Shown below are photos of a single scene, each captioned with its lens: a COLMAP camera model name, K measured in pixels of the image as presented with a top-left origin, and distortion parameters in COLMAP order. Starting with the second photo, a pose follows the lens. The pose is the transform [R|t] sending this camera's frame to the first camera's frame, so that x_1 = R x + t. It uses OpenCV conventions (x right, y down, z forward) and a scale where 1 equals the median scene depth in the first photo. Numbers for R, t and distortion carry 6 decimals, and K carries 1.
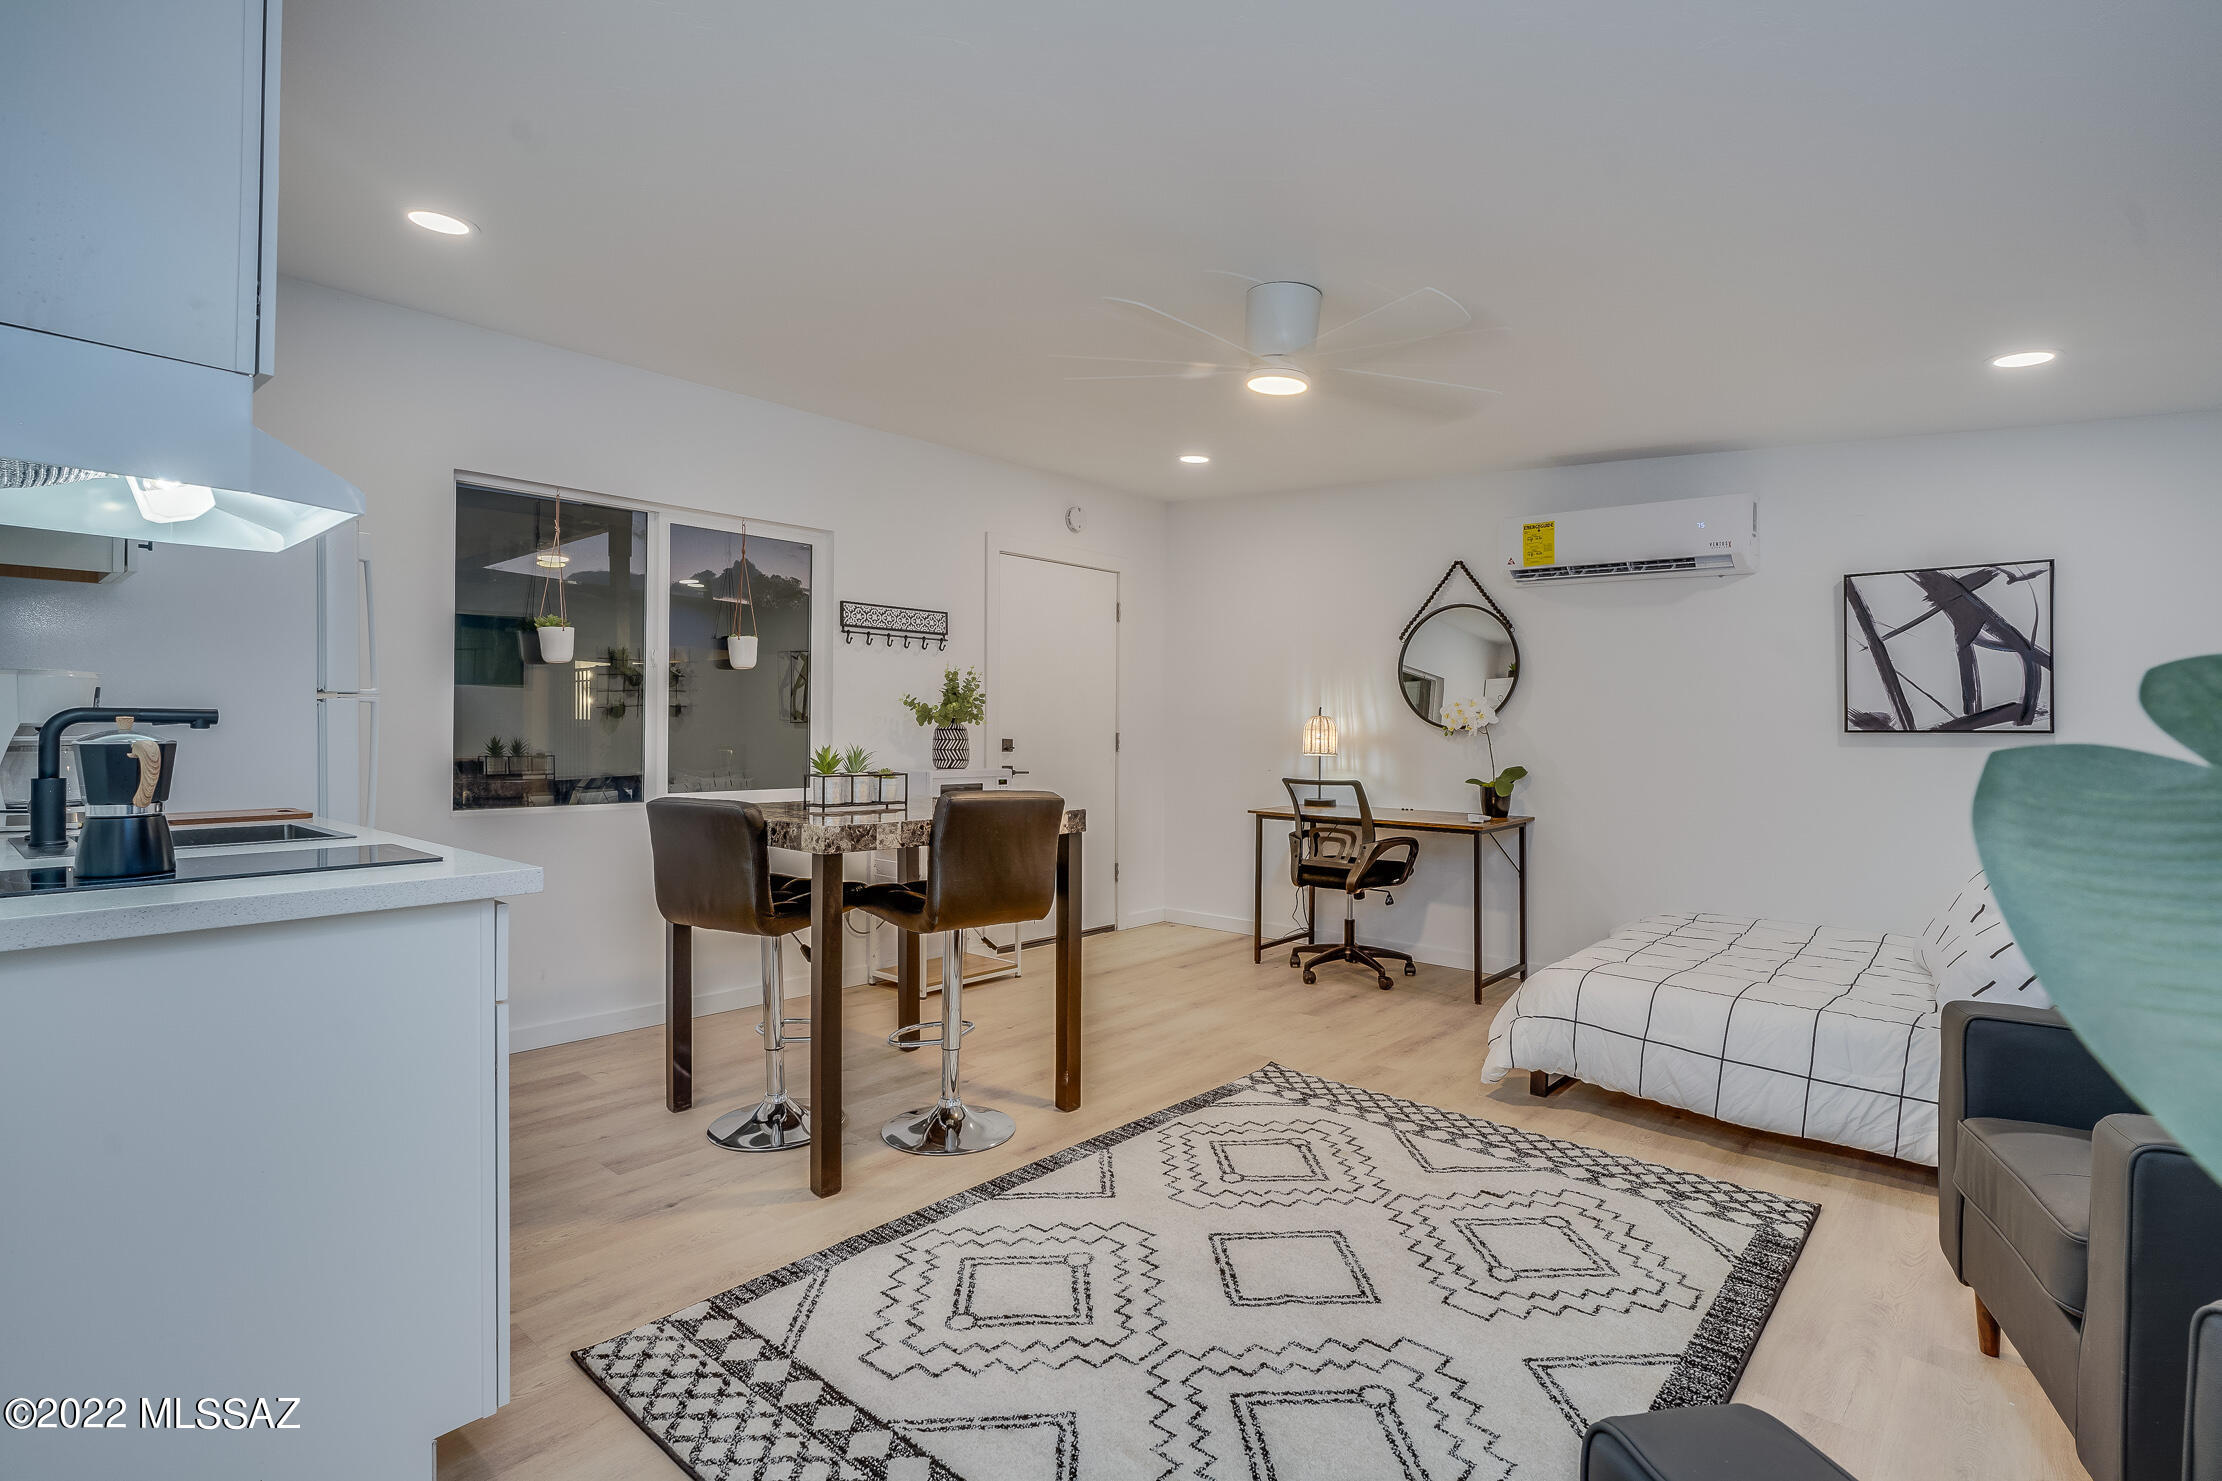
lens RADIAL K [[1075.6, 0, 1111.0], [0, 1075.6, 740.5], [0, 0, 1]] dist [-0.002226, 0.000787]
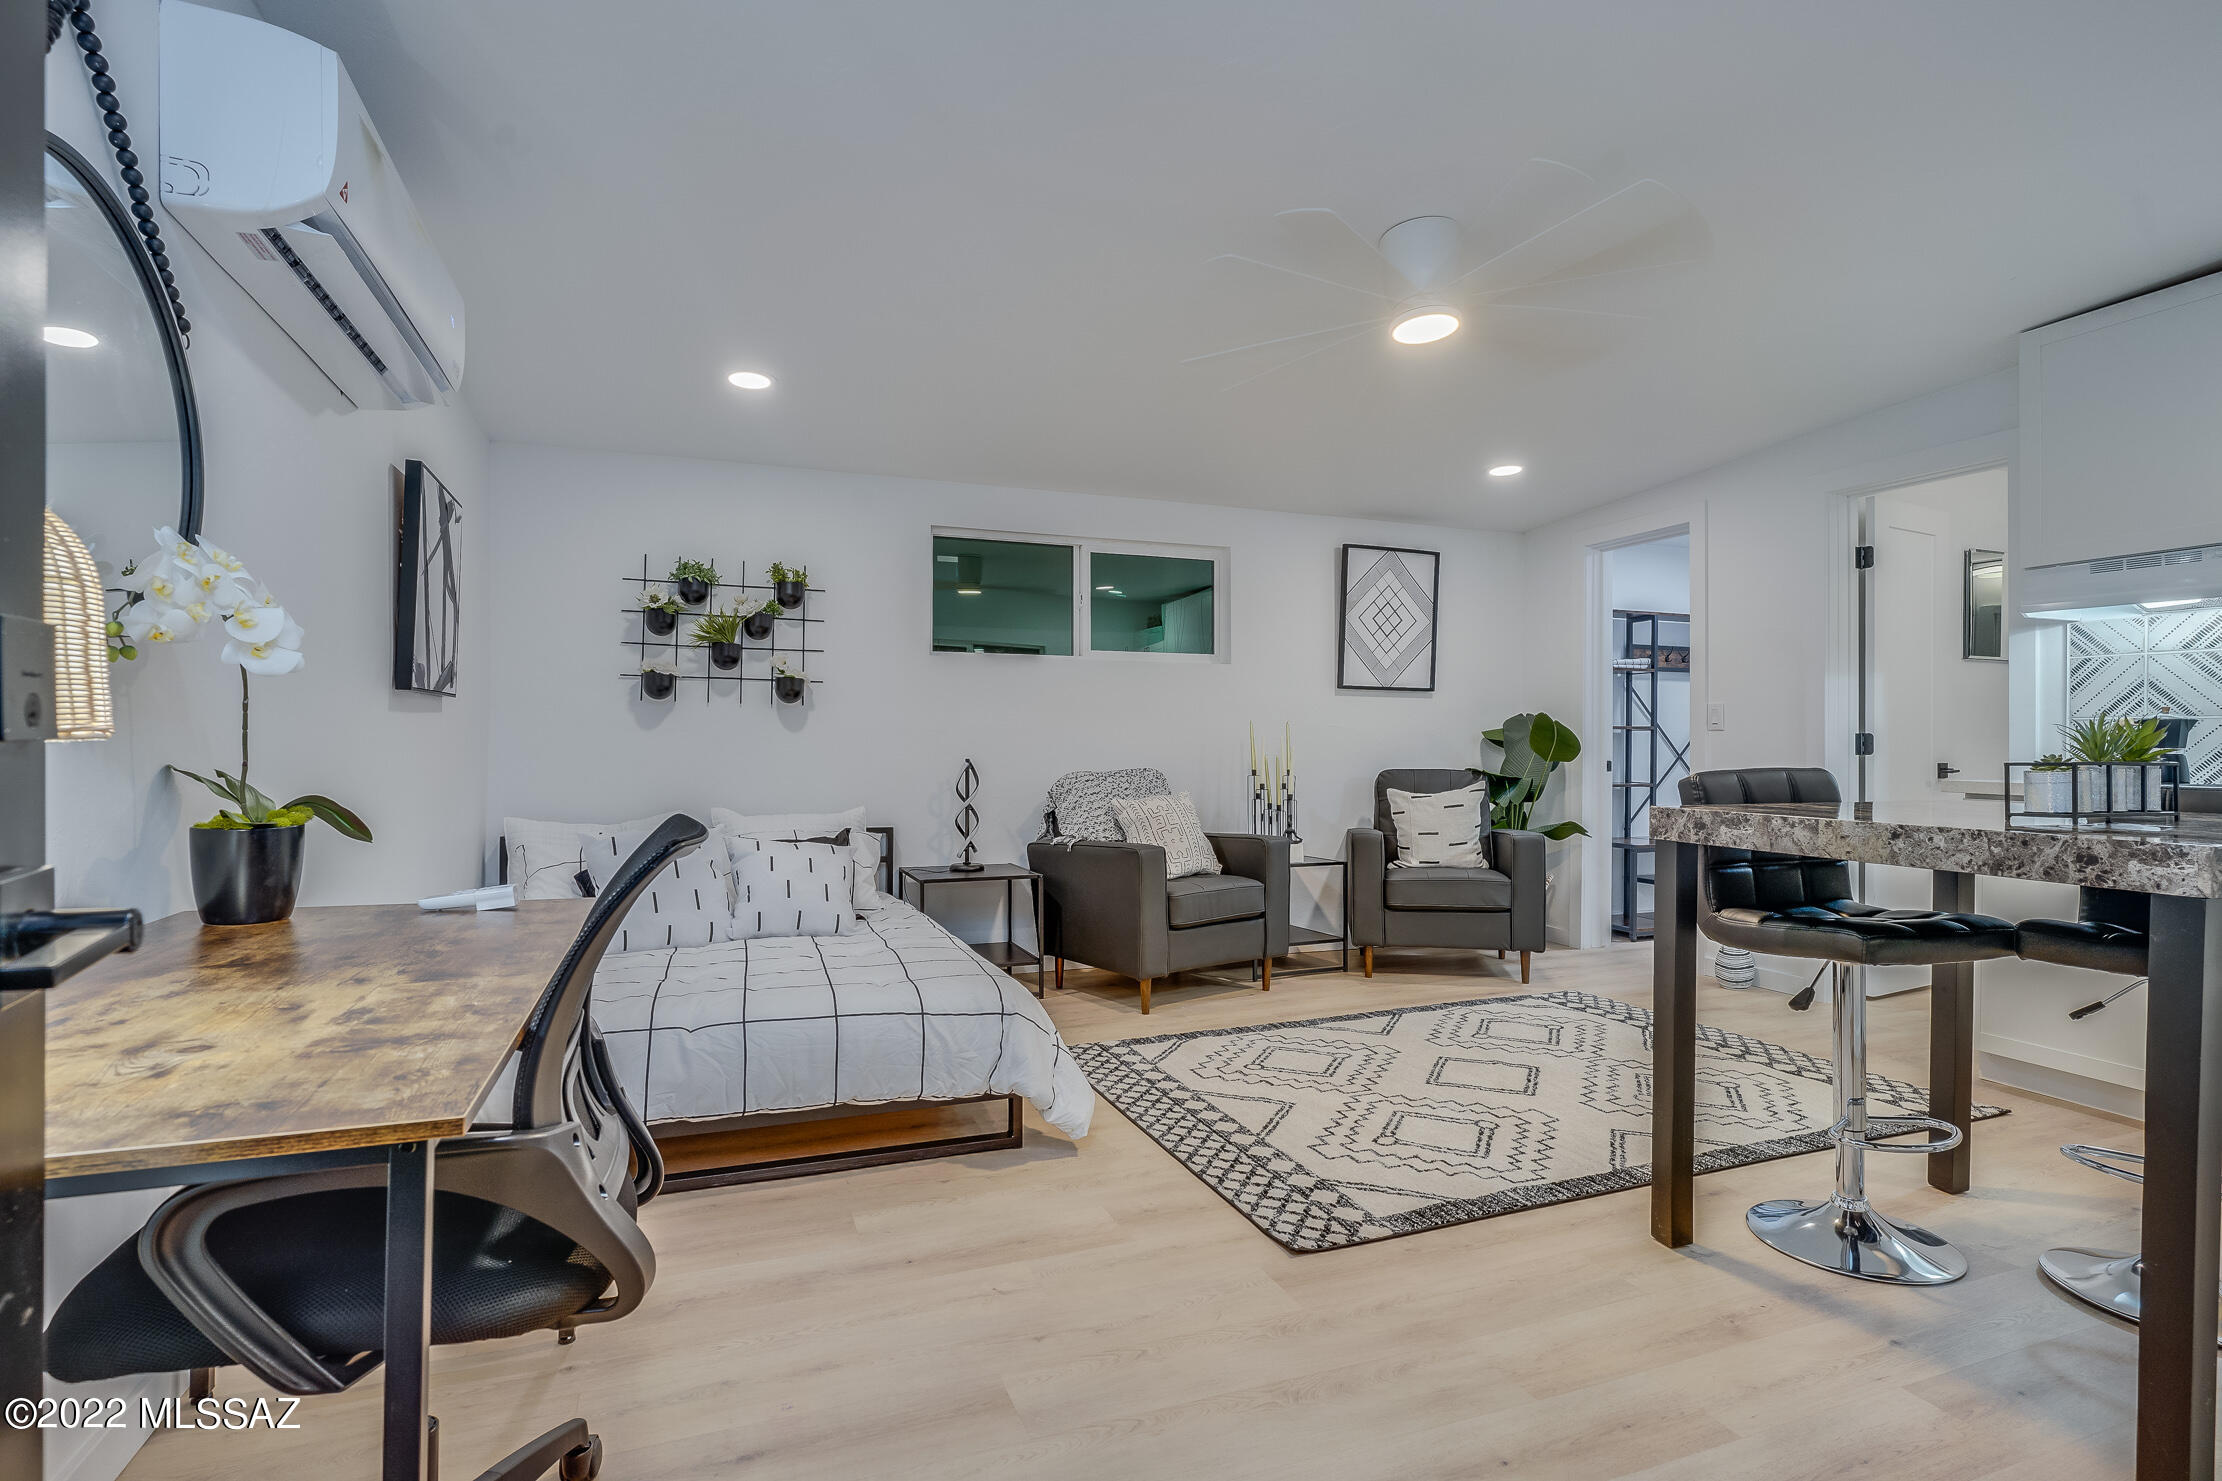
lens RADIAL K [[1075.6, 0, 1111.0], [0, 1075.6, 740.5], [0, 0, 1]] dist [-0.002226, 0.000787]
pose [[-0.888670, -0.012698, 0.458371, -0.030444], [-0.008209, 0.999897, 0.011783, 0.016664], [-0.458474, 0.006708, -0.888683, 1.674373]]
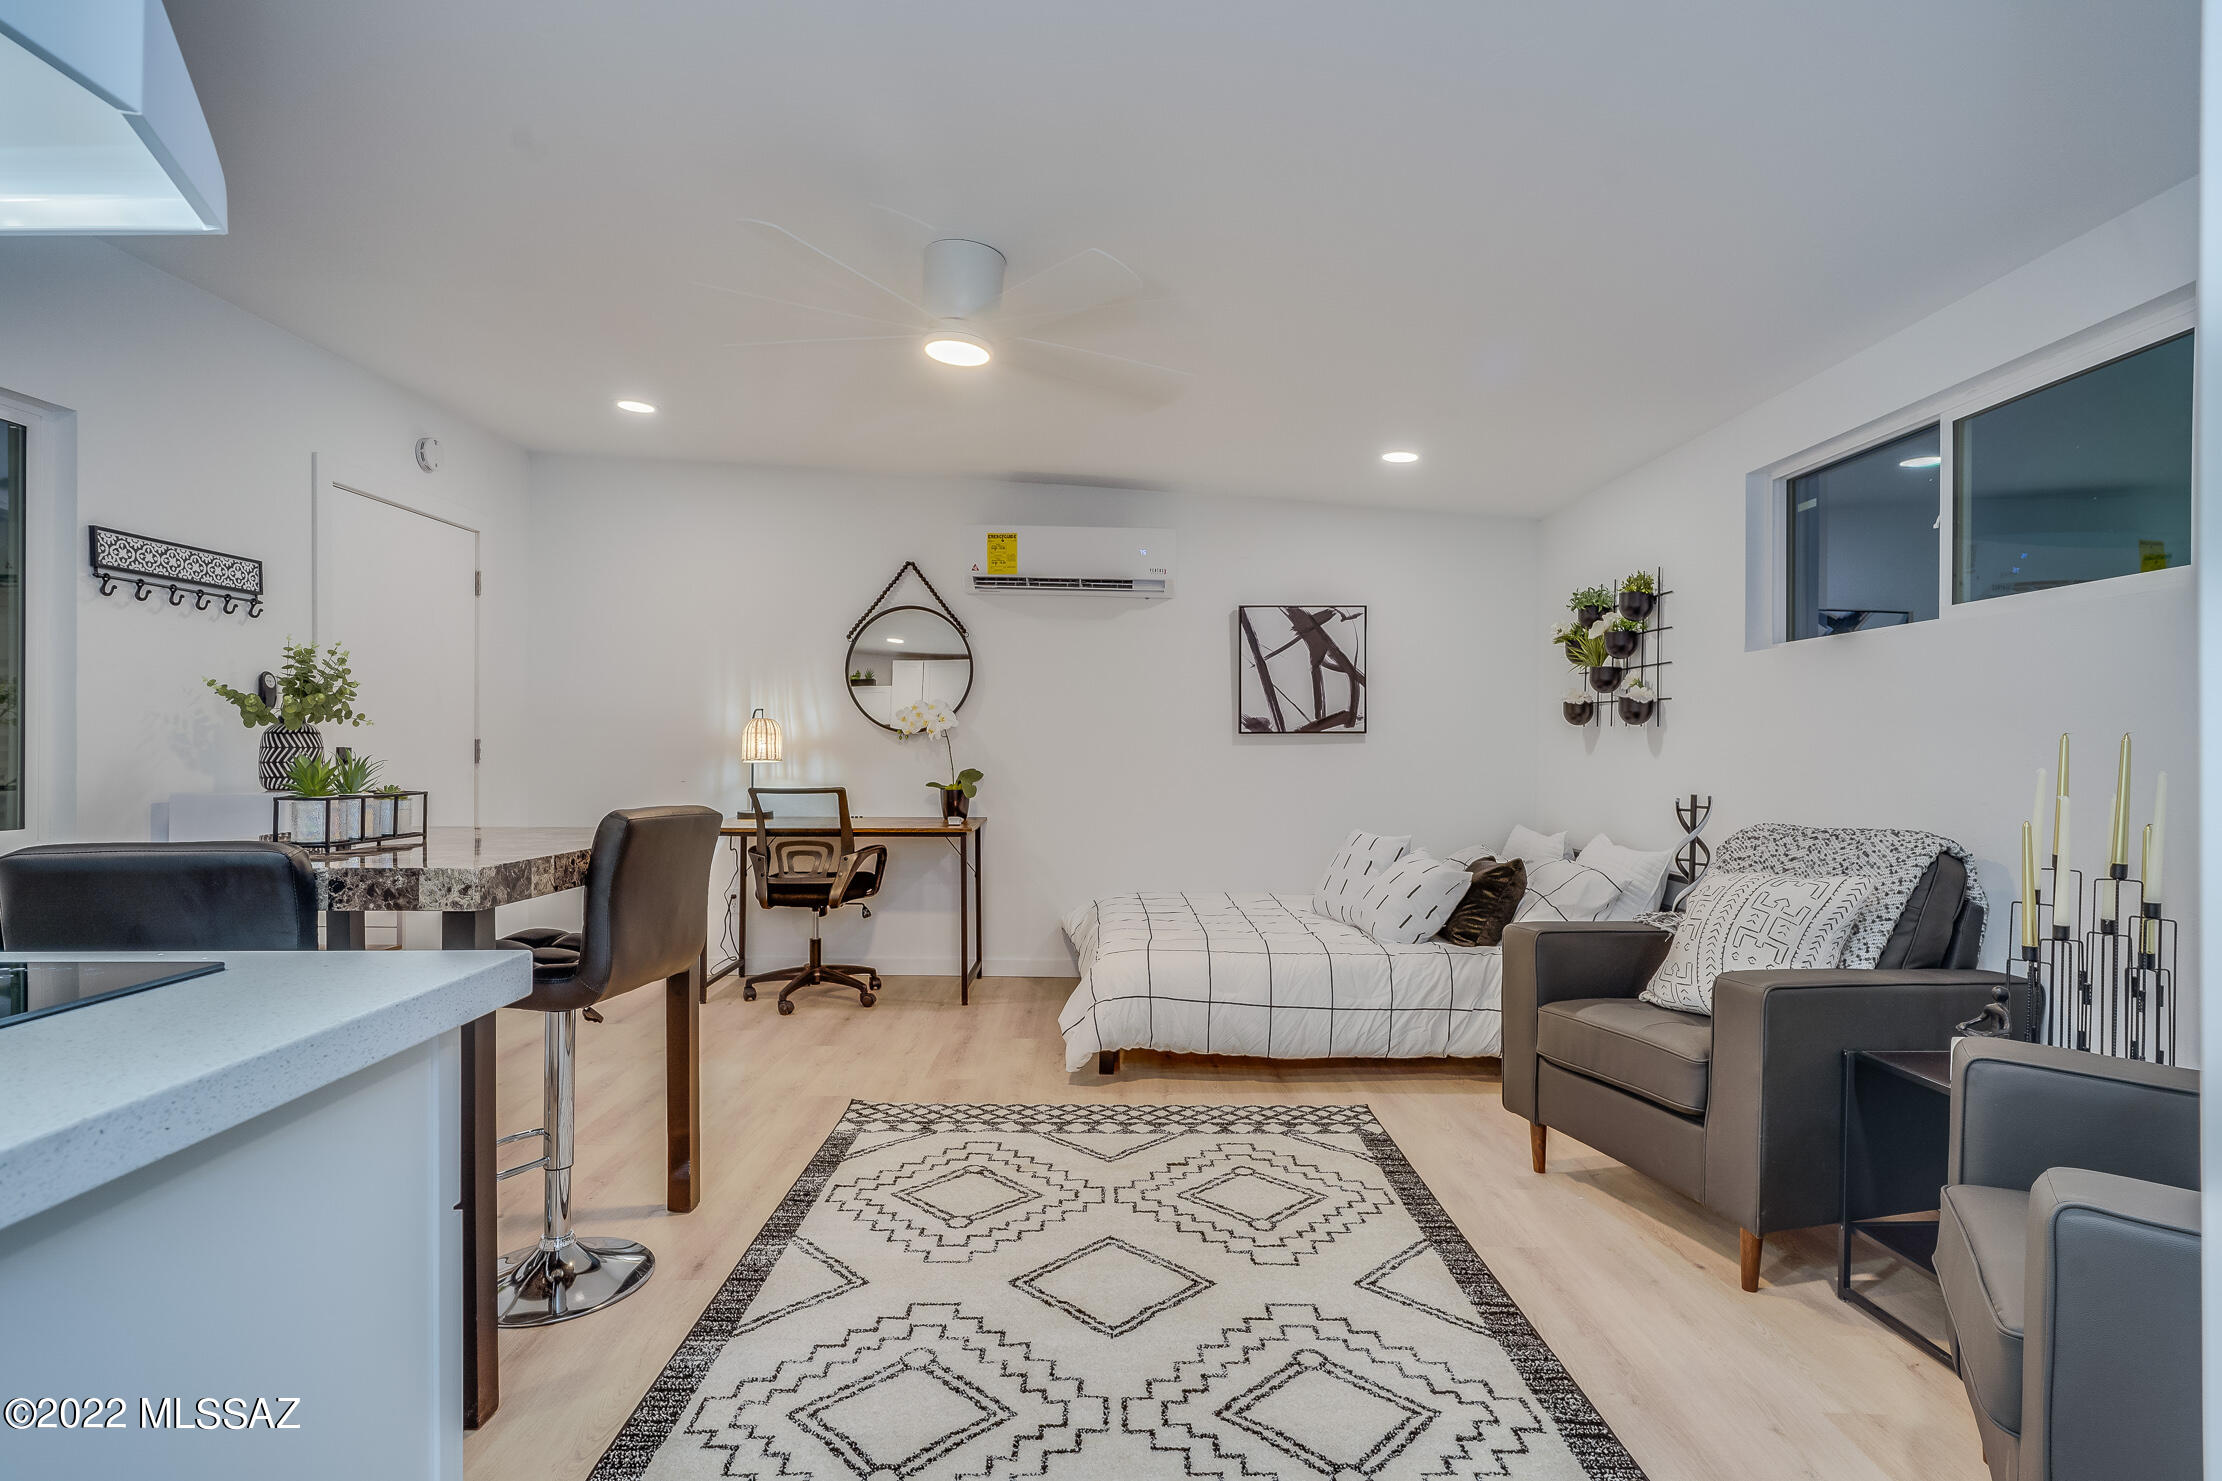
lens RADIAL K [[1113.7, 0, 1113.5], [0, 1113.7, 754.9], [0, 0, 1]] dist [-0.003393, 0.000650]
pose [[0.746476, -0.013641, 0.665273, -0.324517], [0.011889, 0.999904, 0.007162, 0.007064], [-0.665307, 0.002564, 0.746566, 0.170607]]
